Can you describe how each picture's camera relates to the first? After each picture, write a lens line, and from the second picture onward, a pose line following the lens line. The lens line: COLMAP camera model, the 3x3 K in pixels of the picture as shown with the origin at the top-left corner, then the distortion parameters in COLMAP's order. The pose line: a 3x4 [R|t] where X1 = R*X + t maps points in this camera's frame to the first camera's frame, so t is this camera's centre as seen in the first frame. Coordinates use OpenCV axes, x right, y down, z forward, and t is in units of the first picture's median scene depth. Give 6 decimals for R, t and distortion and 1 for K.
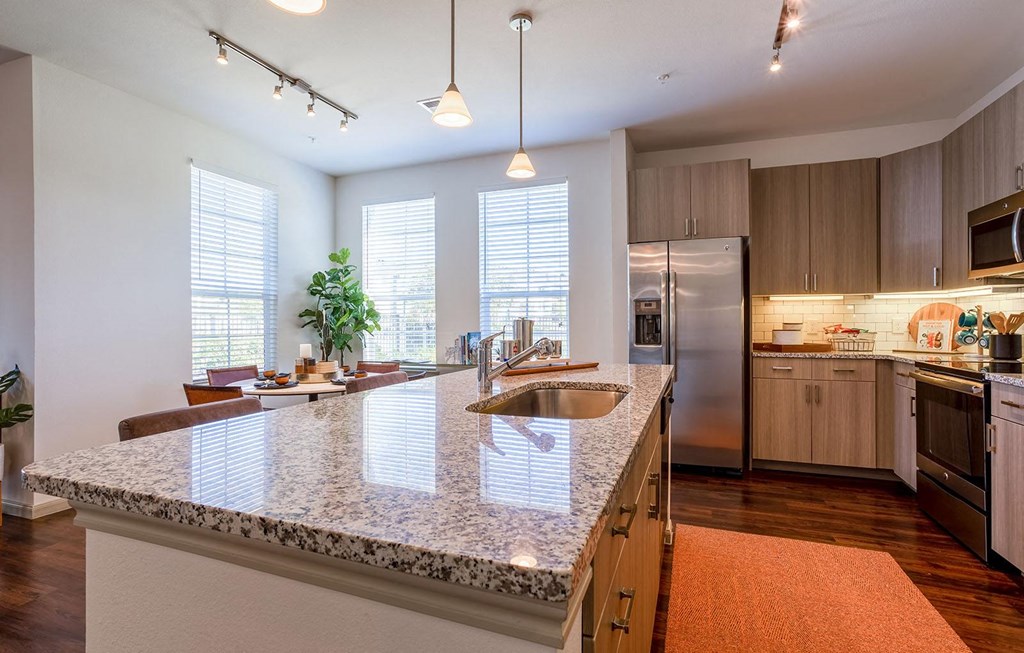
lens RADIAL K [[493.6, 0, 511.2], [0, 493.6, 324.4], [0, 0, 1]] dist [-0.021741, 0.009060]
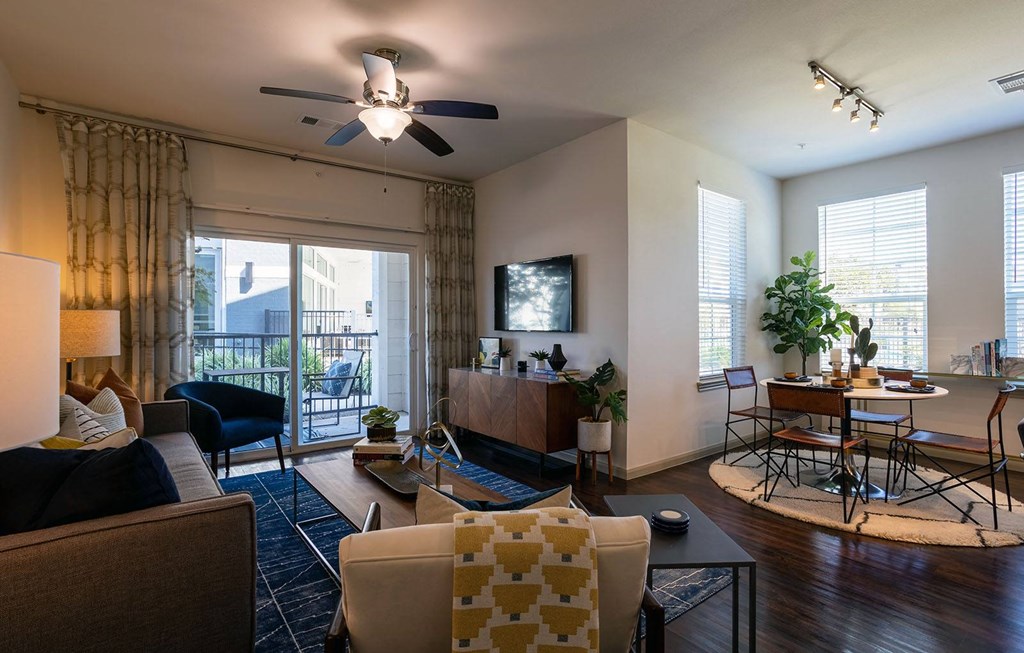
lens RADIAL K [[493.6, 0, 516.6], [0, 493.6, 321.1], [0, 0, 1]] dist [-0.021741, 0.009060]
pose [[0.852811, 0.002719, -0.522213, -0.356215], [-0.006713, 0.999961, -0.005757, -0.004658], [0.522177, 0.008415, 0.852796, -0.161087]]
